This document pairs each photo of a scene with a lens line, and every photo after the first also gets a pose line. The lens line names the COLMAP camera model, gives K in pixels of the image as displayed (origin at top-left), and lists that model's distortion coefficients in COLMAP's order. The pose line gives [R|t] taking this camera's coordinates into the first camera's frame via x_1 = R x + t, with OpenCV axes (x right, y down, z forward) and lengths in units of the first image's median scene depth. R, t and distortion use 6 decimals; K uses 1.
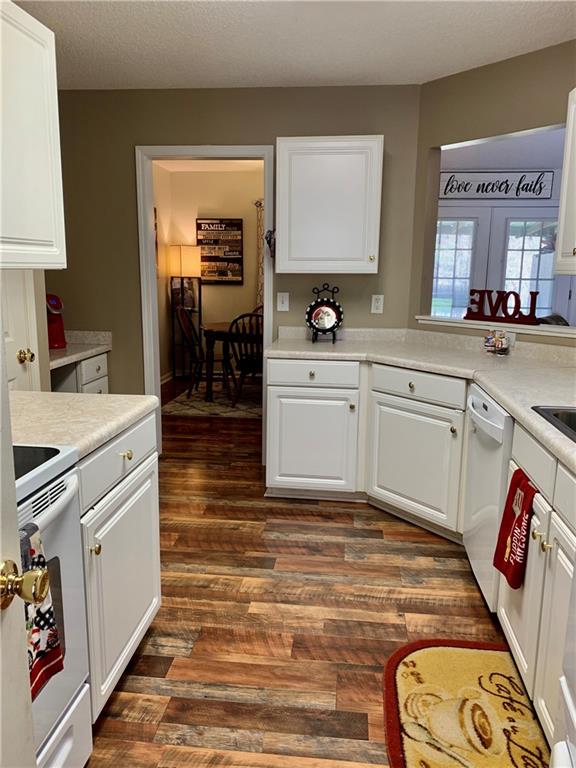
lens RADIAL K [[599.8, 0, 288.0], [0, 599.8, 384.0], [0, 0, 1]] dist [0.002320, -0.002291]
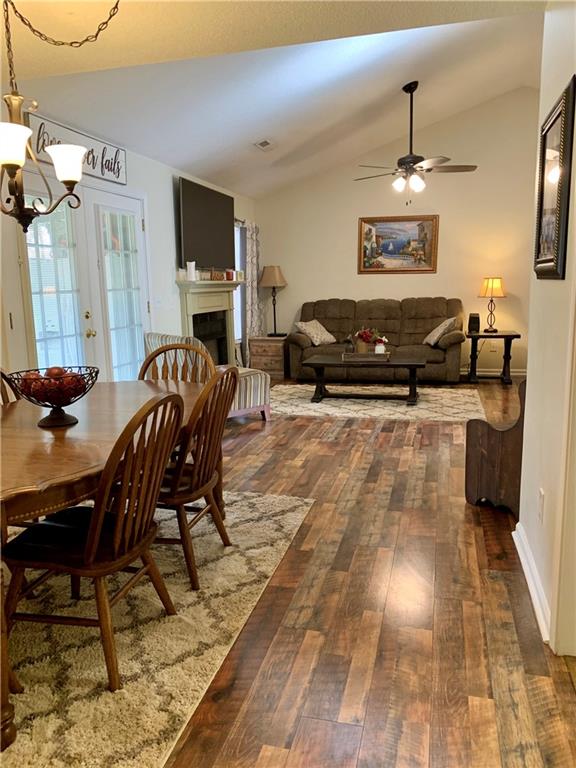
lens RADIAL K [[599.8, 0, 288.0], [0, 599.8, 384.0], [0, 0, 1]] dist [0.002320, -0.002291]
pose [[0.141951, -0.185109, 0.972412, -0.325734], [0.203424, 0.966847, 0.154354, -0.136755], [-0.968746, 0.175901, 0.174901, 0.698849]]
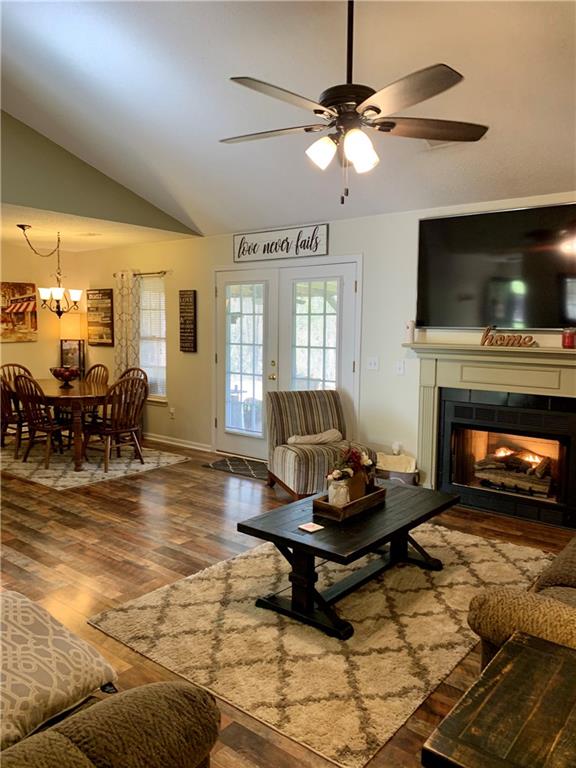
lens RADIAL K [[586.3, 0, 271.1], [0, 586.3, 368.7], [0, 0, 1]] dist [-0.000238, -0.002841]
pose [[0.833221, 0.042285, -0.551321, 0.825741], [-0.106055, 0.990781, -0.084292, -0.069969], [0.542674, 0.128704, 0.830024, 0.284233]]
